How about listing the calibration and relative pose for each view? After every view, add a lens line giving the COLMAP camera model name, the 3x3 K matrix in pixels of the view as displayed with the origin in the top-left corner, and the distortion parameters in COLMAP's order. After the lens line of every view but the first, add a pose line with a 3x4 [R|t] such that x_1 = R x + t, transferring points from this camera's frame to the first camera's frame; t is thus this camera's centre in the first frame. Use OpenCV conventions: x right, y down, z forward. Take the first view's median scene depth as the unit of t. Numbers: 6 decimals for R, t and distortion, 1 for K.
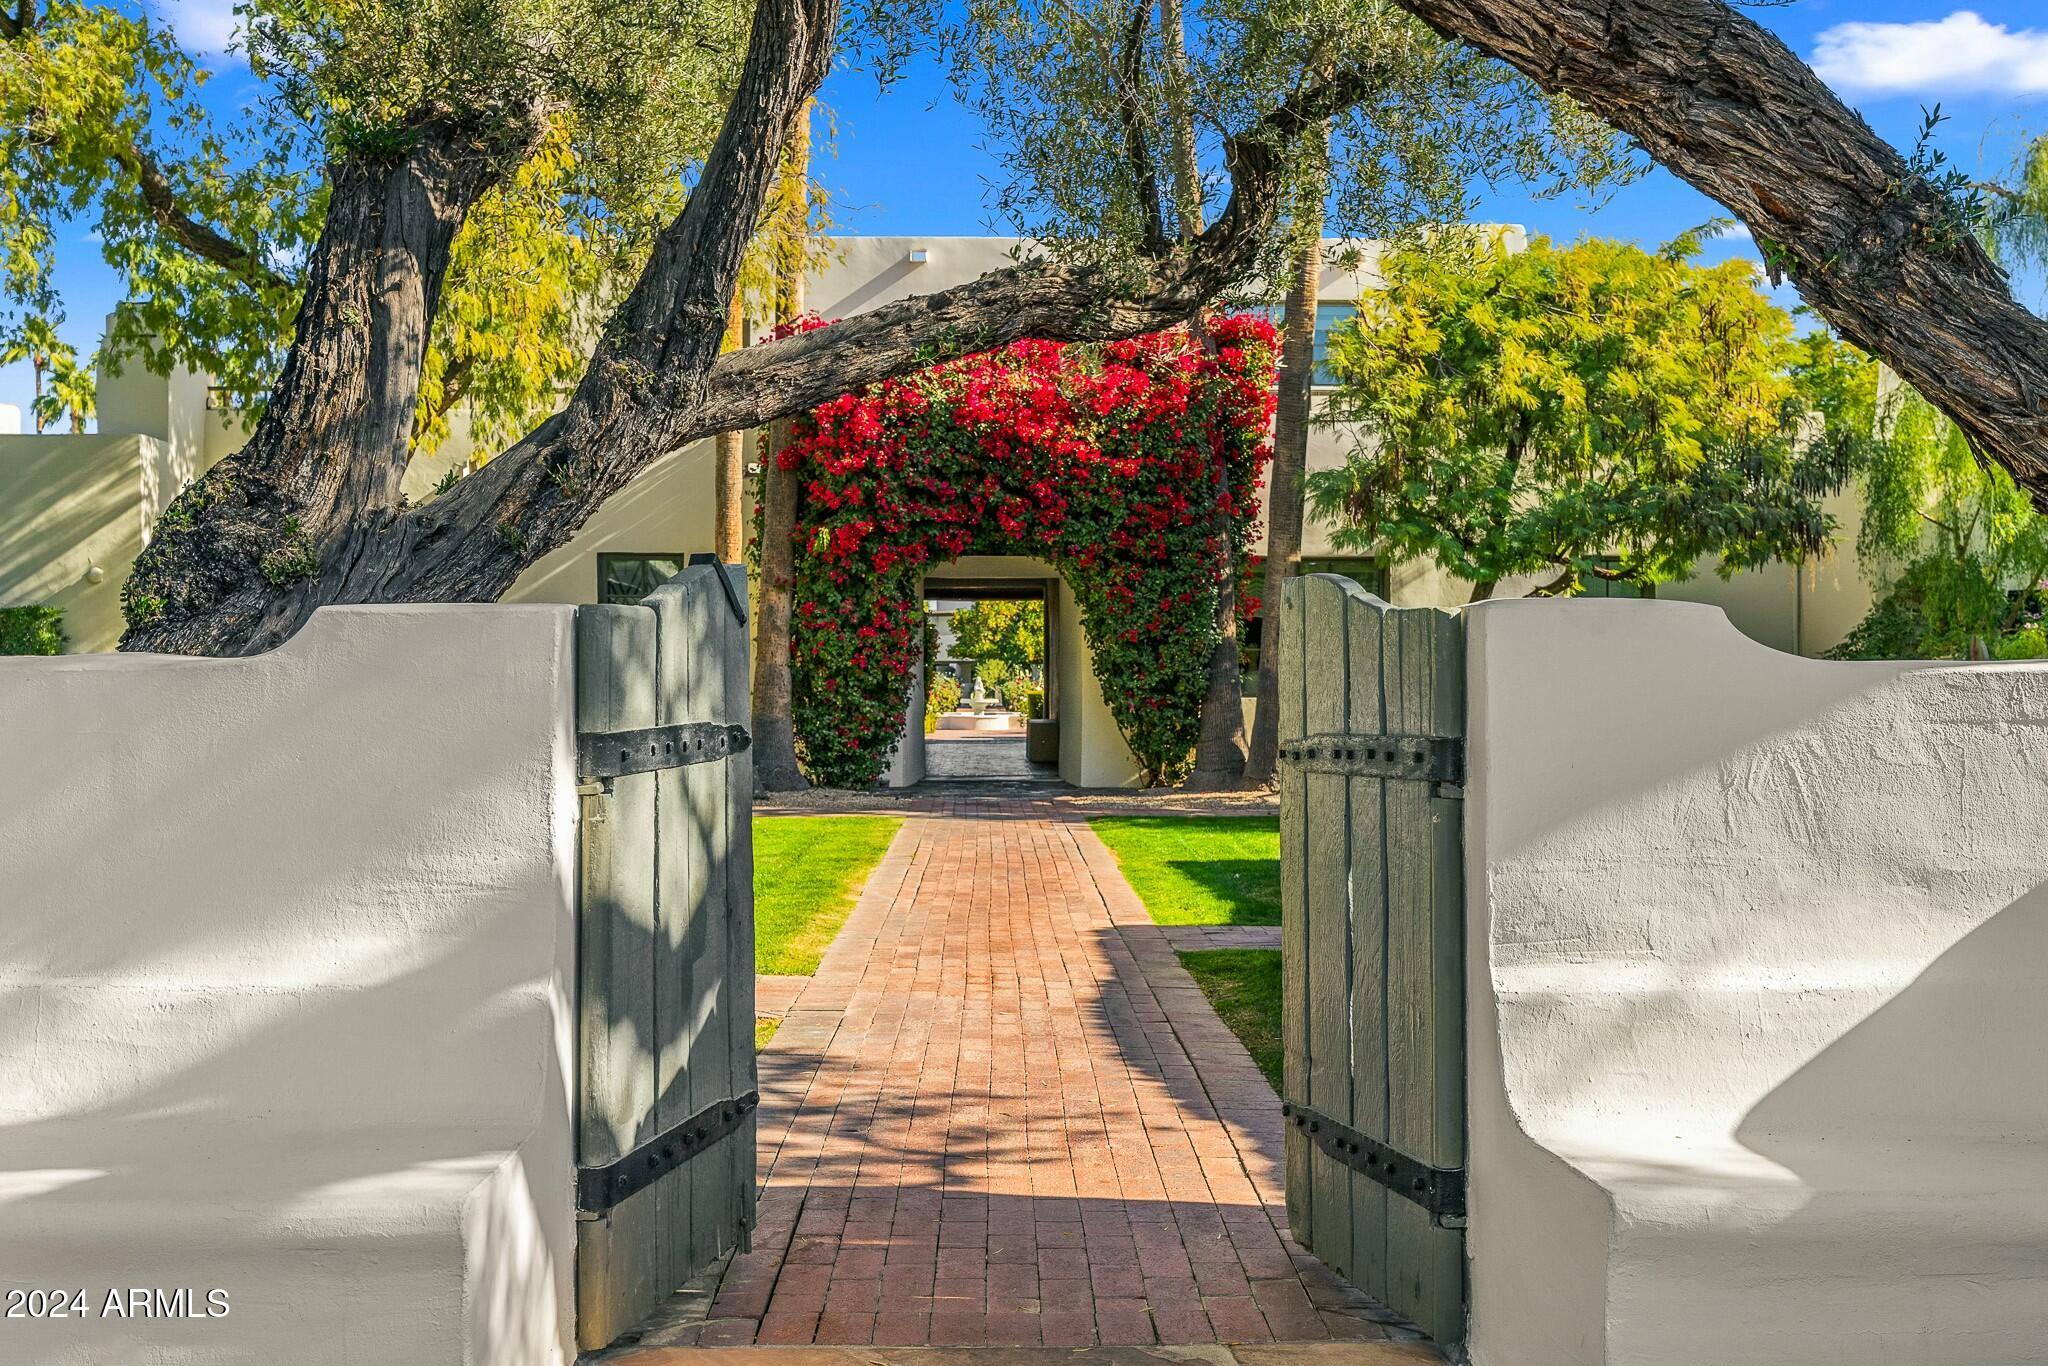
lens RADIAL K [[2063.1, 0, 1021.5], [0, 2063.1, 682.3], [0, 0, 1]] dist [0.005134, 0.000000]
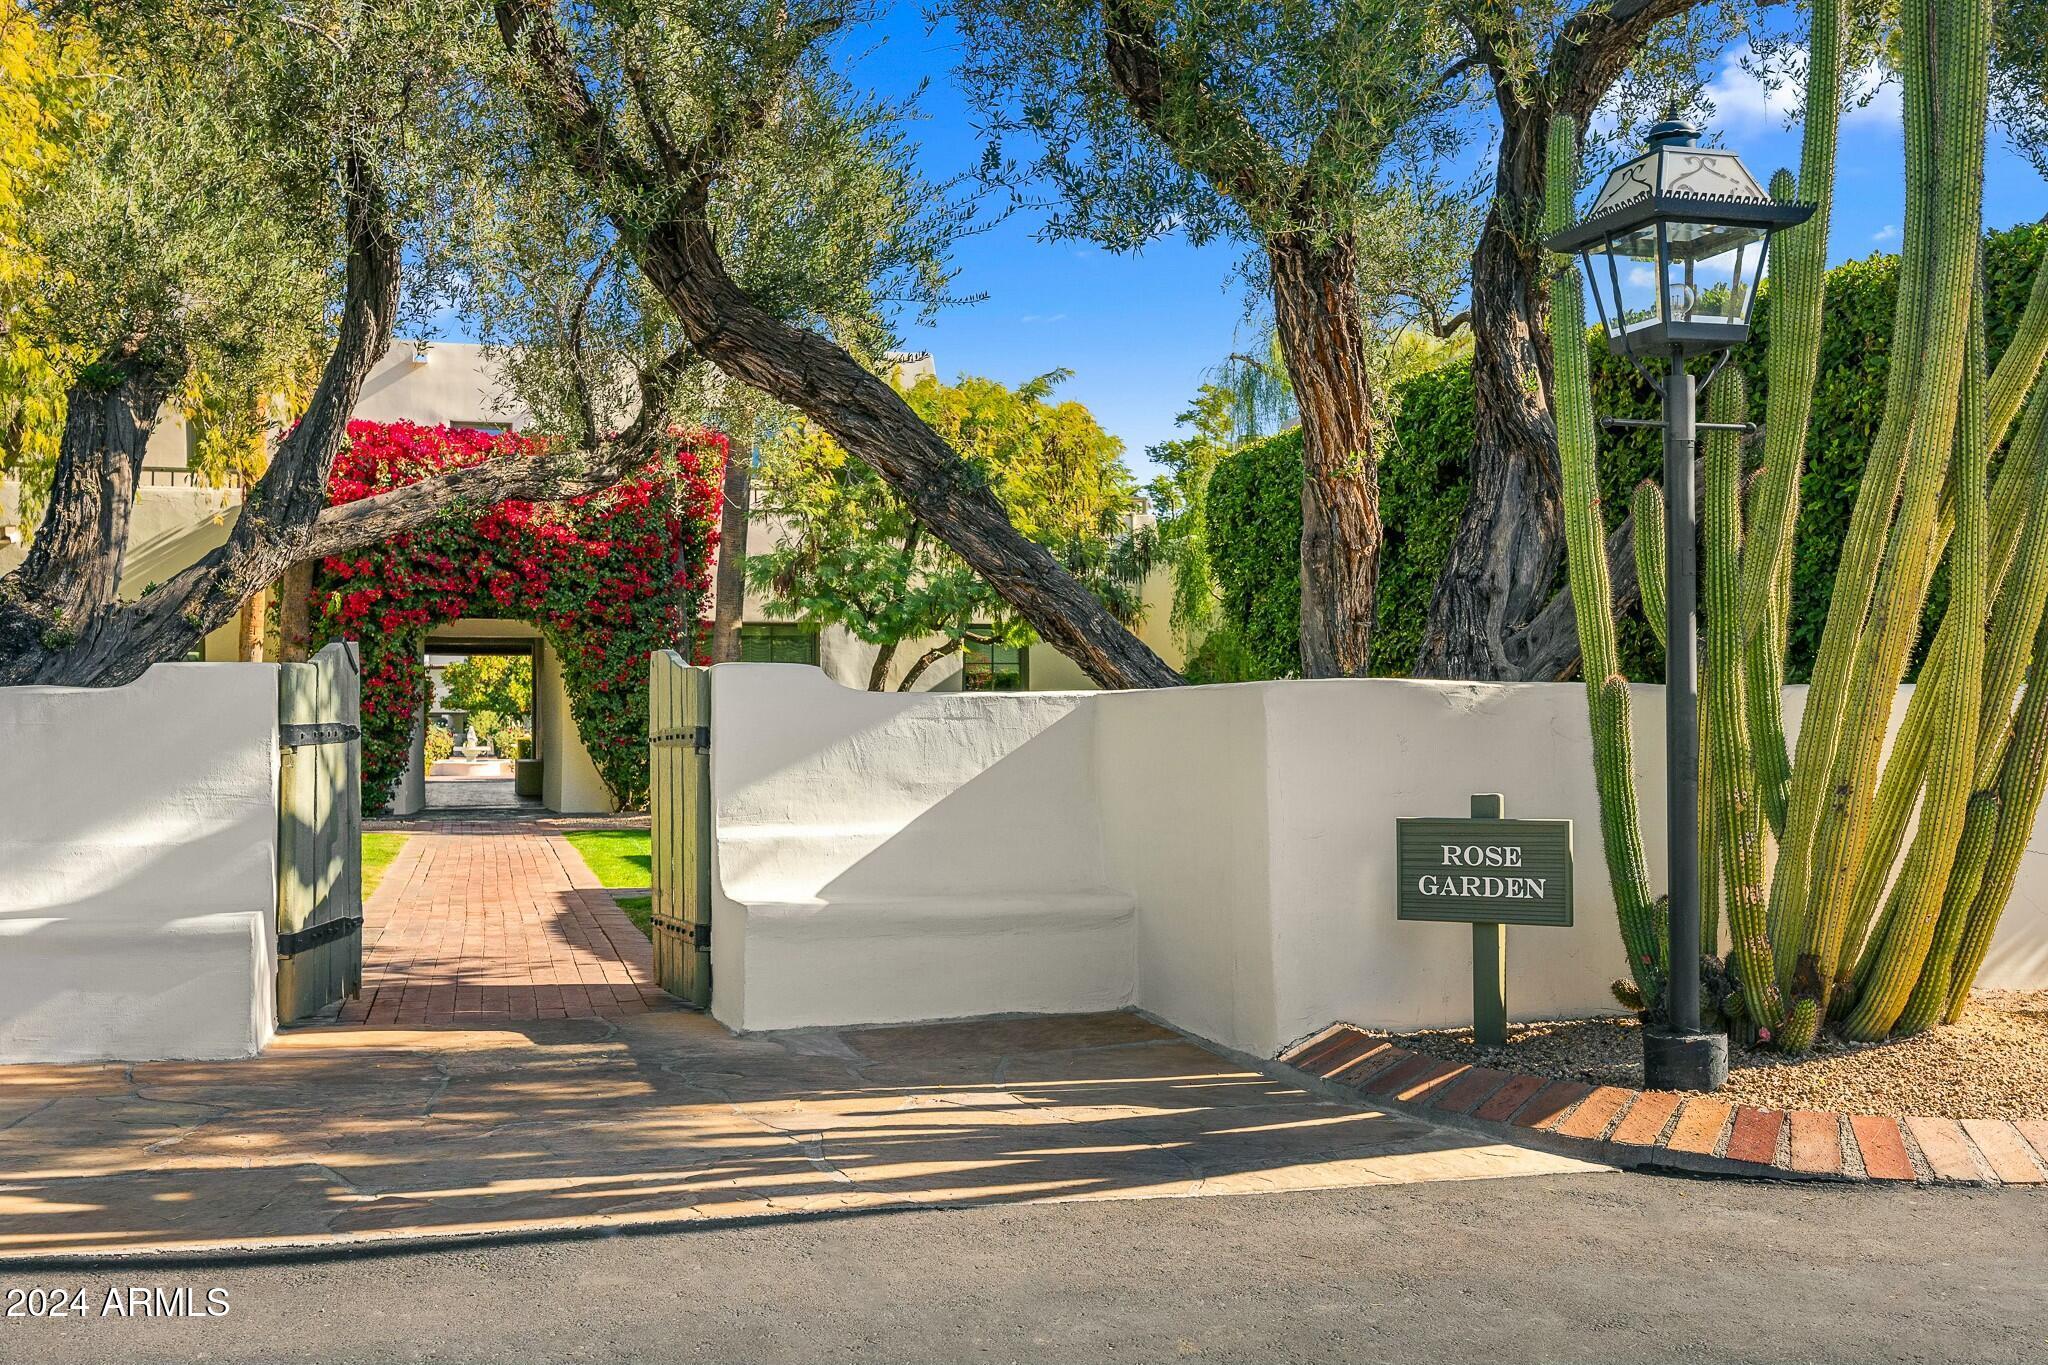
lens RADIAL K [[2063.1, 0, 1032.4], [0, 2063.1, 682.8], [0, 0, 1]] dist [0.005134, 0.000000]
pose [[0.970002, 0.004124, 0.243061, 0.003400], [0.002273, 0.999659, -0.026031, 0.008746], [-0.243085, 0.025803, 0.969662, -0.275135]]
